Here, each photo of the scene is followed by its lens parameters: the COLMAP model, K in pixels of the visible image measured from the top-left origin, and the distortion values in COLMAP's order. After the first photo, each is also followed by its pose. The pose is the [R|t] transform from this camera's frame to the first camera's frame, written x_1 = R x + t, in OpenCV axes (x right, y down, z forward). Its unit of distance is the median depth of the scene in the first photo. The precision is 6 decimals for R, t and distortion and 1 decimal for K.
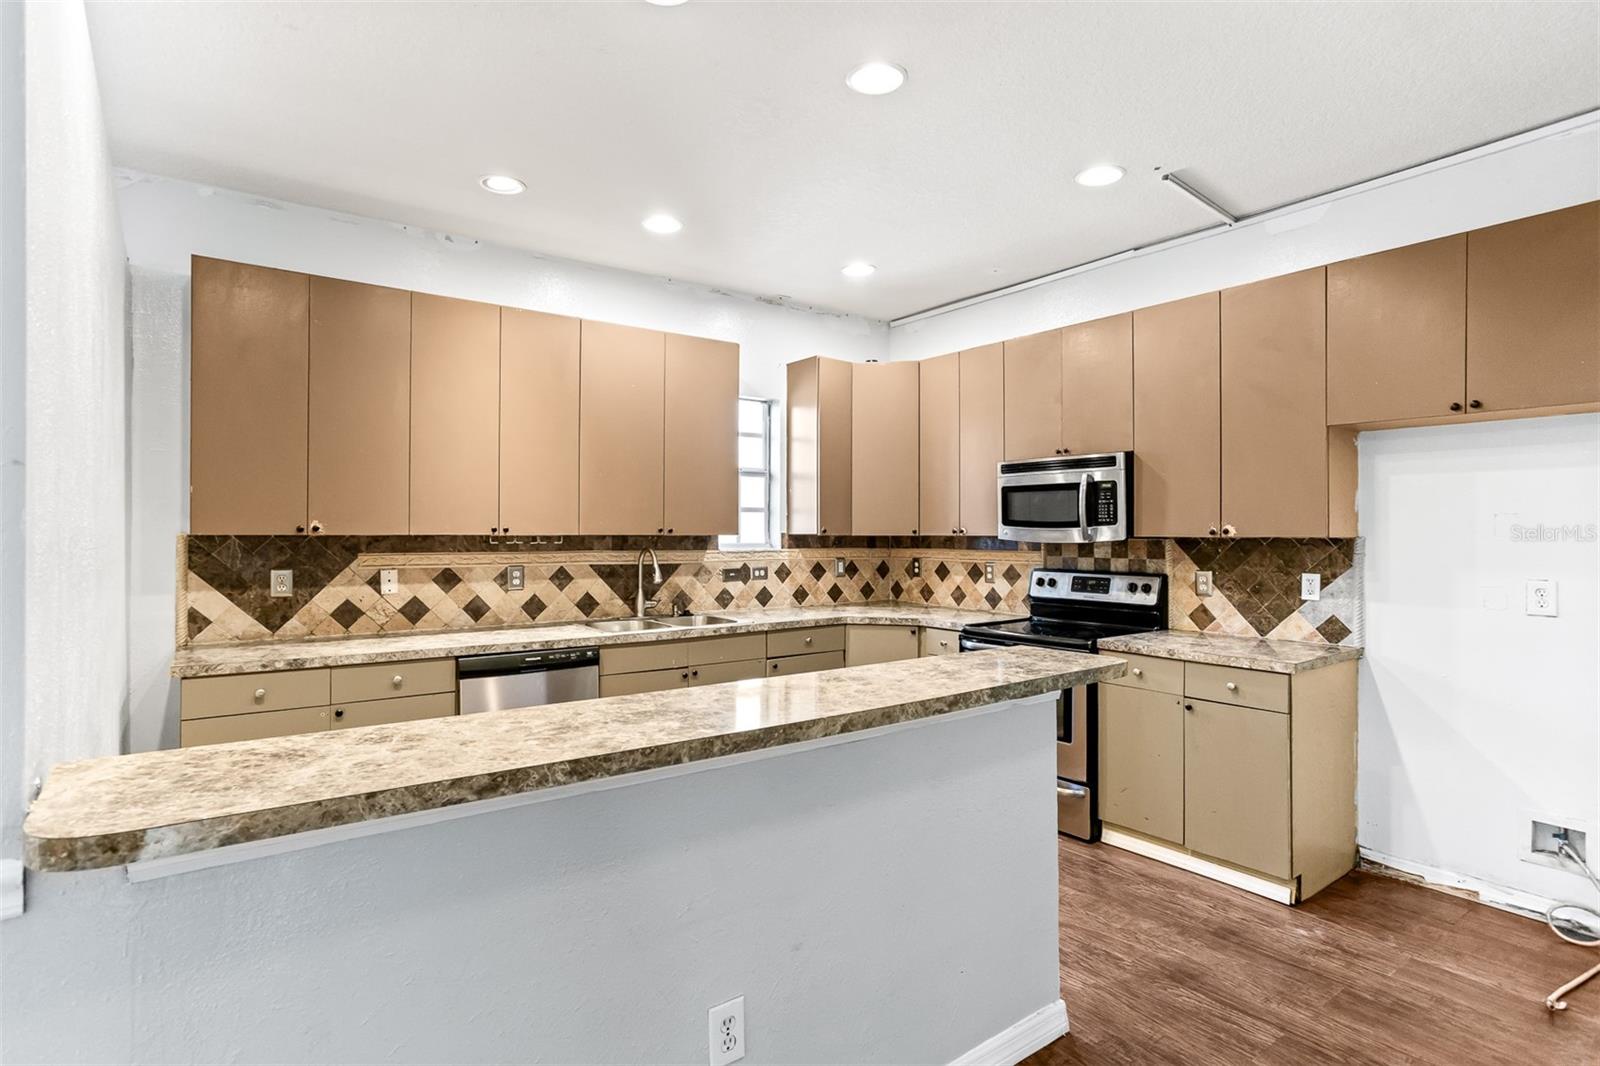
lens RADIAL K [[797.0, 0, 815.5], [0, 797.0, 535.8], [0, 0, 1]] dist [-0.039528, 0.027158]
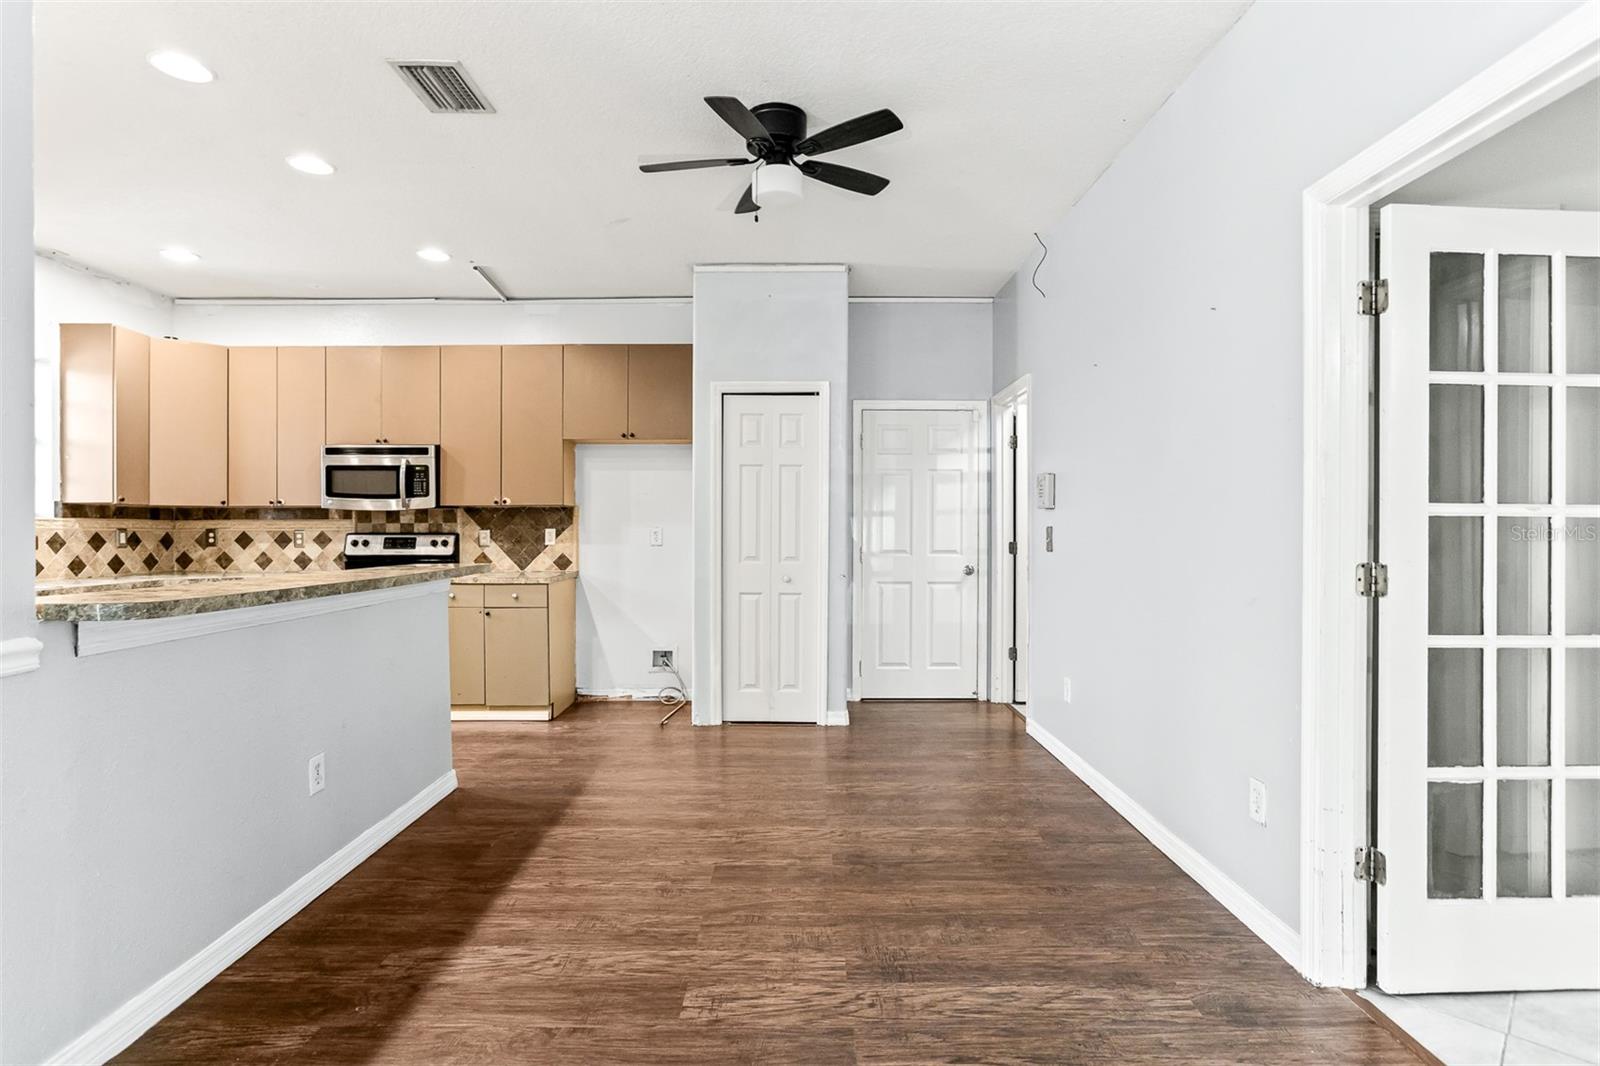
lens RADIAL K [[793.7, 0, 748.3], [0, 793.7, 525.0], [0, 0, 1]] dist [-0.001905, 0.017415]
pose [[0.635226, 0.000819, 0.772326, -0.310076], [0.004740, 0.999976, -0.004959, 0.041224], [-0.772312, 0.006811, 0.635207, -0.293978]]
